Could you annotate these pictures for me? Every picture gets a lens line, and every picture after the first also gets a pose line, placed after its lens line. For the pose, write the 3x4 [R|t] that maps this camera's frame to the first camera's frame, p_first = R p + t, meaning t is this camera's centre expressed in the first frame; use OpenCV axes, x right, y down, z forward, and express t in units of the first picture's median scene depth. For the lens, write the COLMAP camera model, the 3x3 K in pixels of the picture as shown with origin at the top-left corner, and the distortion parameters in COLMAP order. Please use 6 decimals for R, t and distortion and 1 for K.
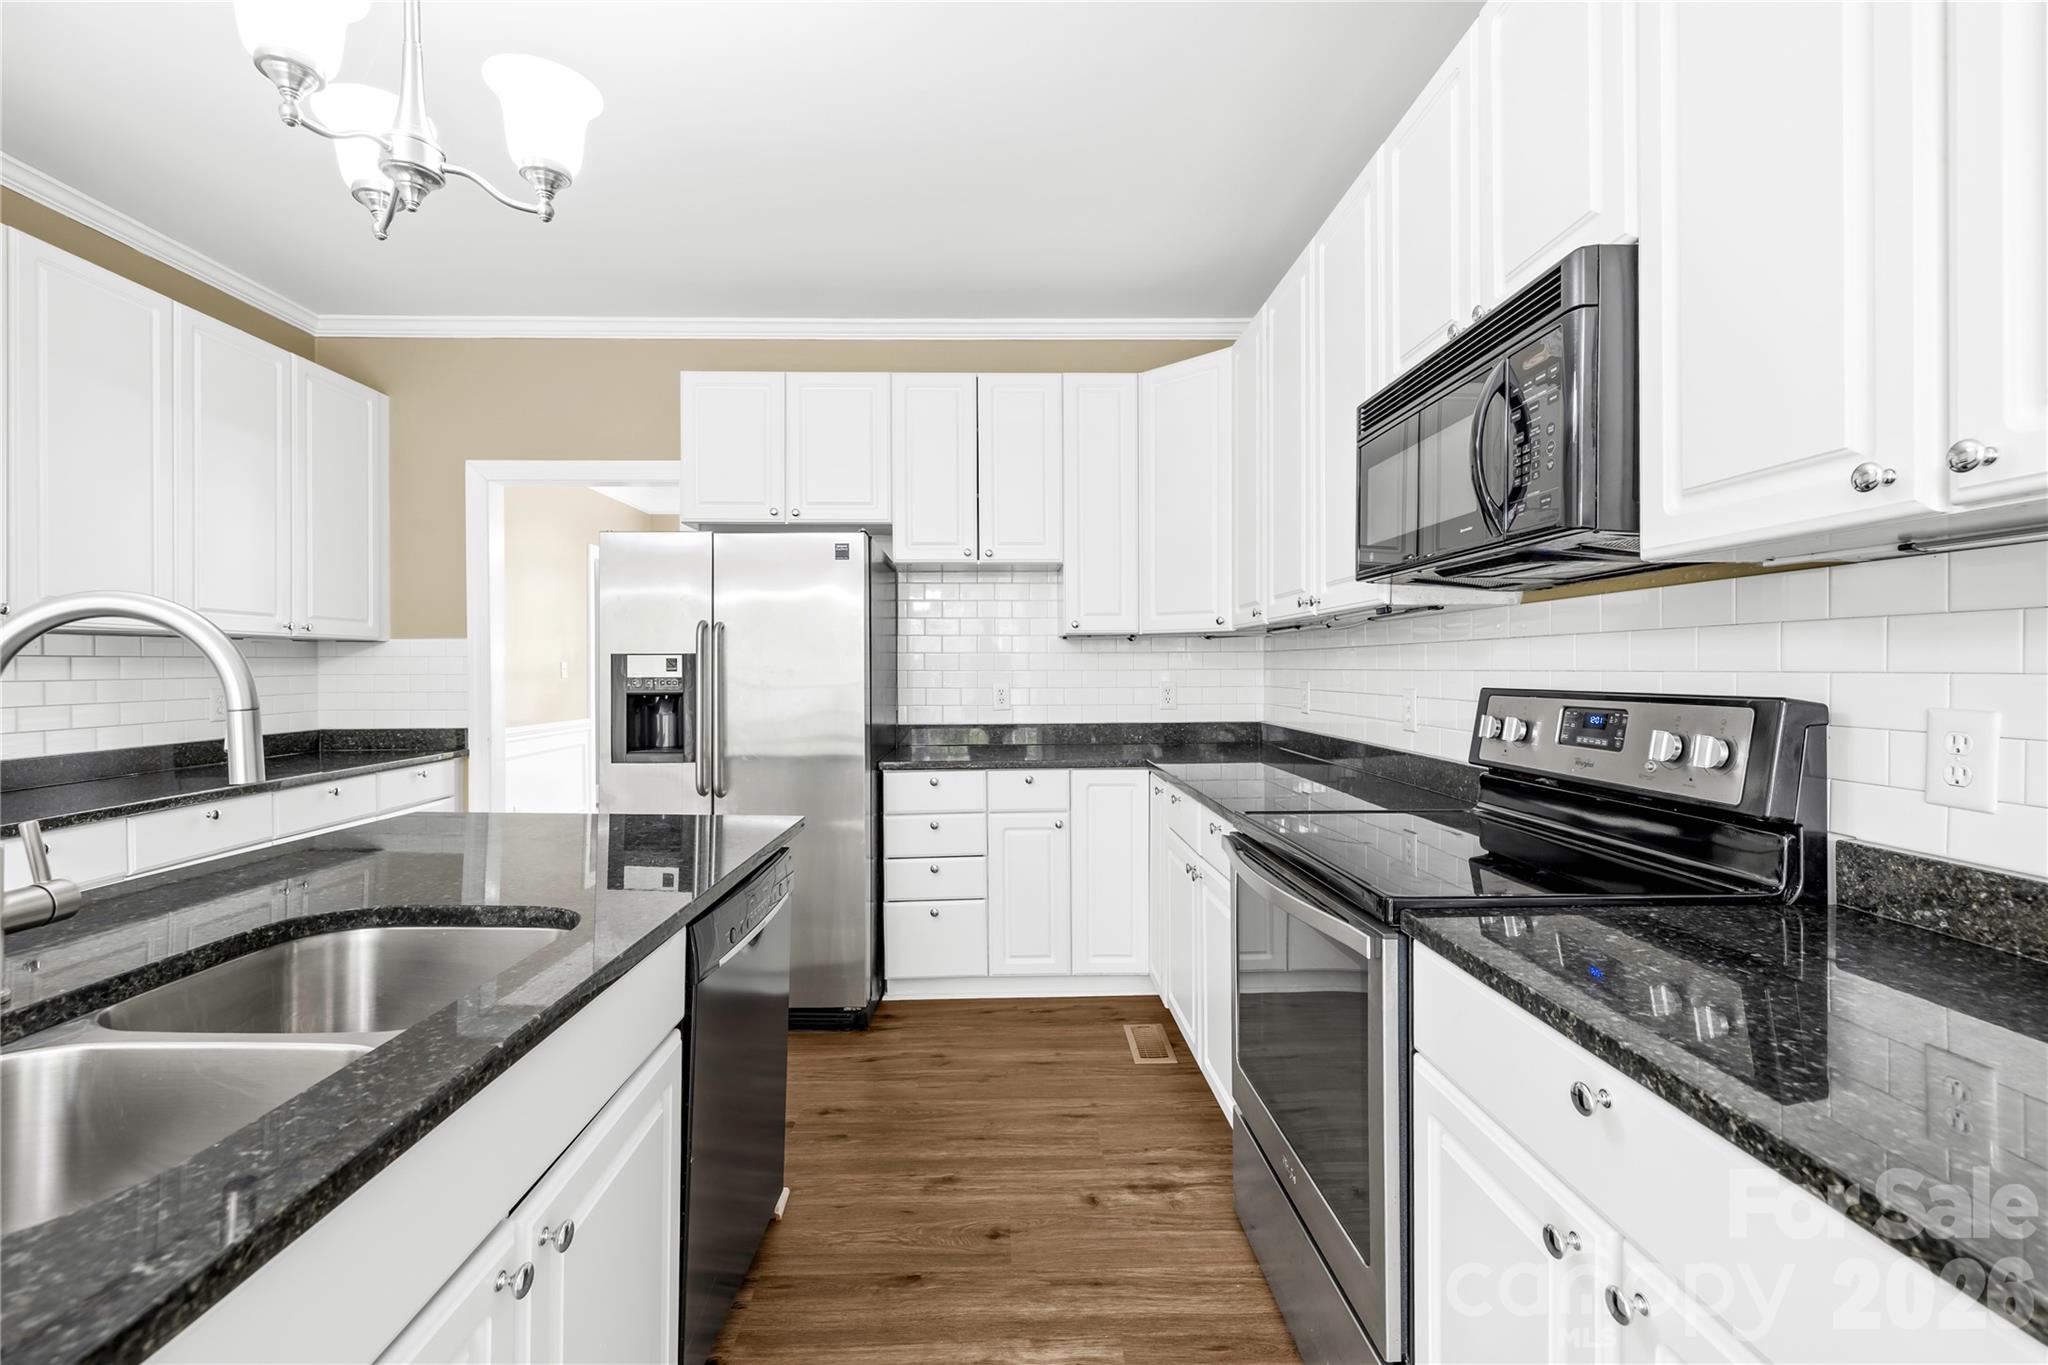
lens RADIAL K [[864.3, 0, 1015.8], [0, 864.3, 668.6], [0, 0, 1]] dist [-0.001406, 0.000625]
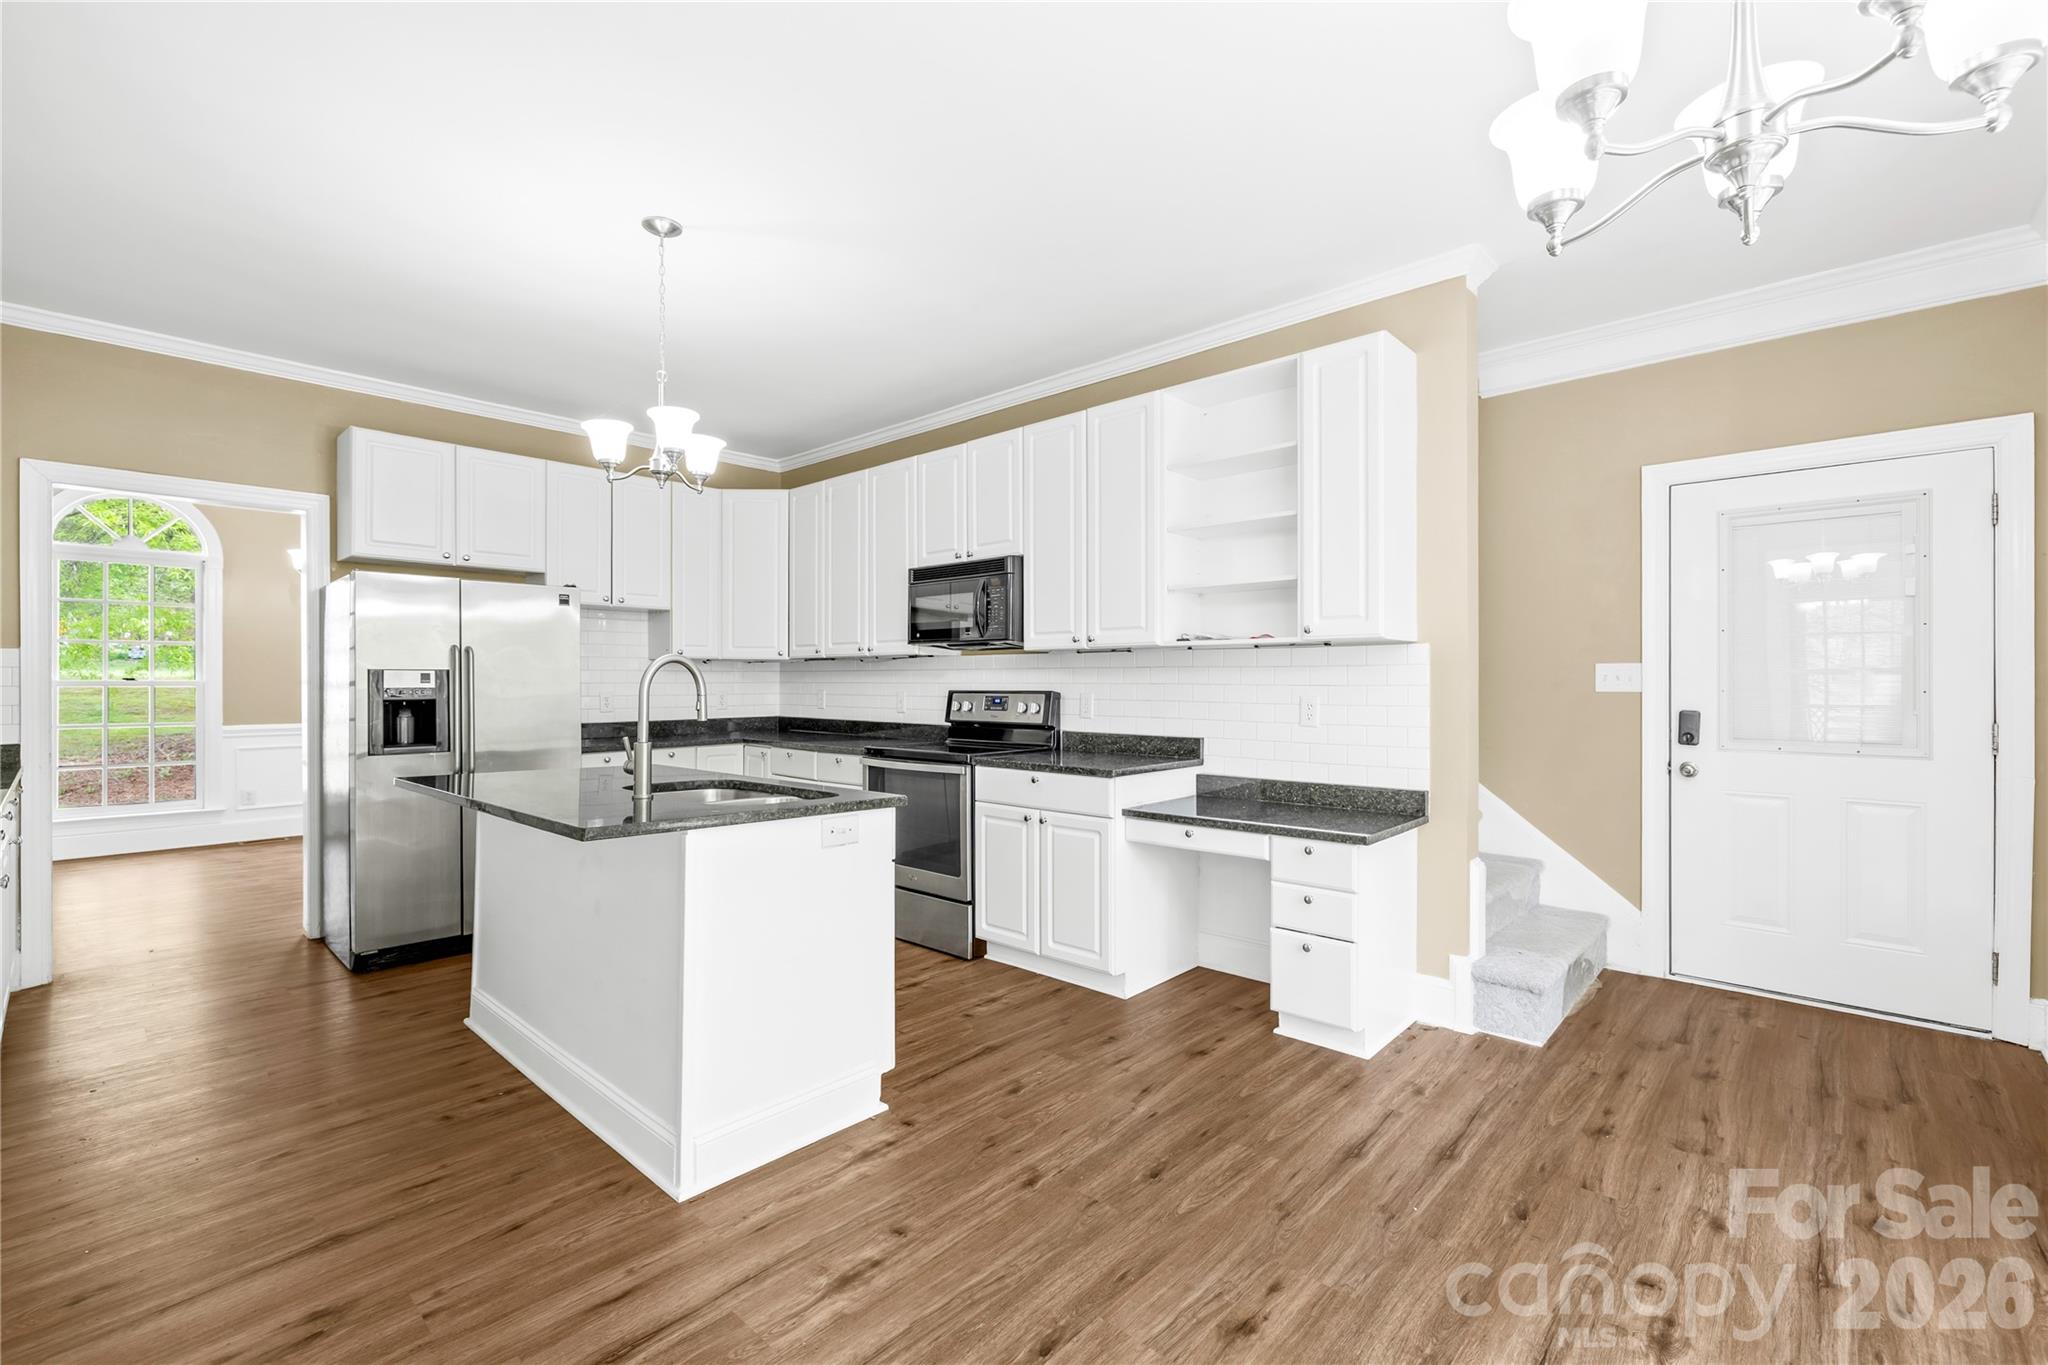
lens RADIAL K [[864.3, 0, 1022.1], [0, 864.3, 685.5], [0, 0, 1]] dist [-0.001406, 0.000625]
pose [[0.707030, -0.003911, 0.707173, -1.058535], [-0.003525, 0.999953, 0.009054, -0.012904], [-0.707175, -0.008895, 0.706983, -0.879362]]
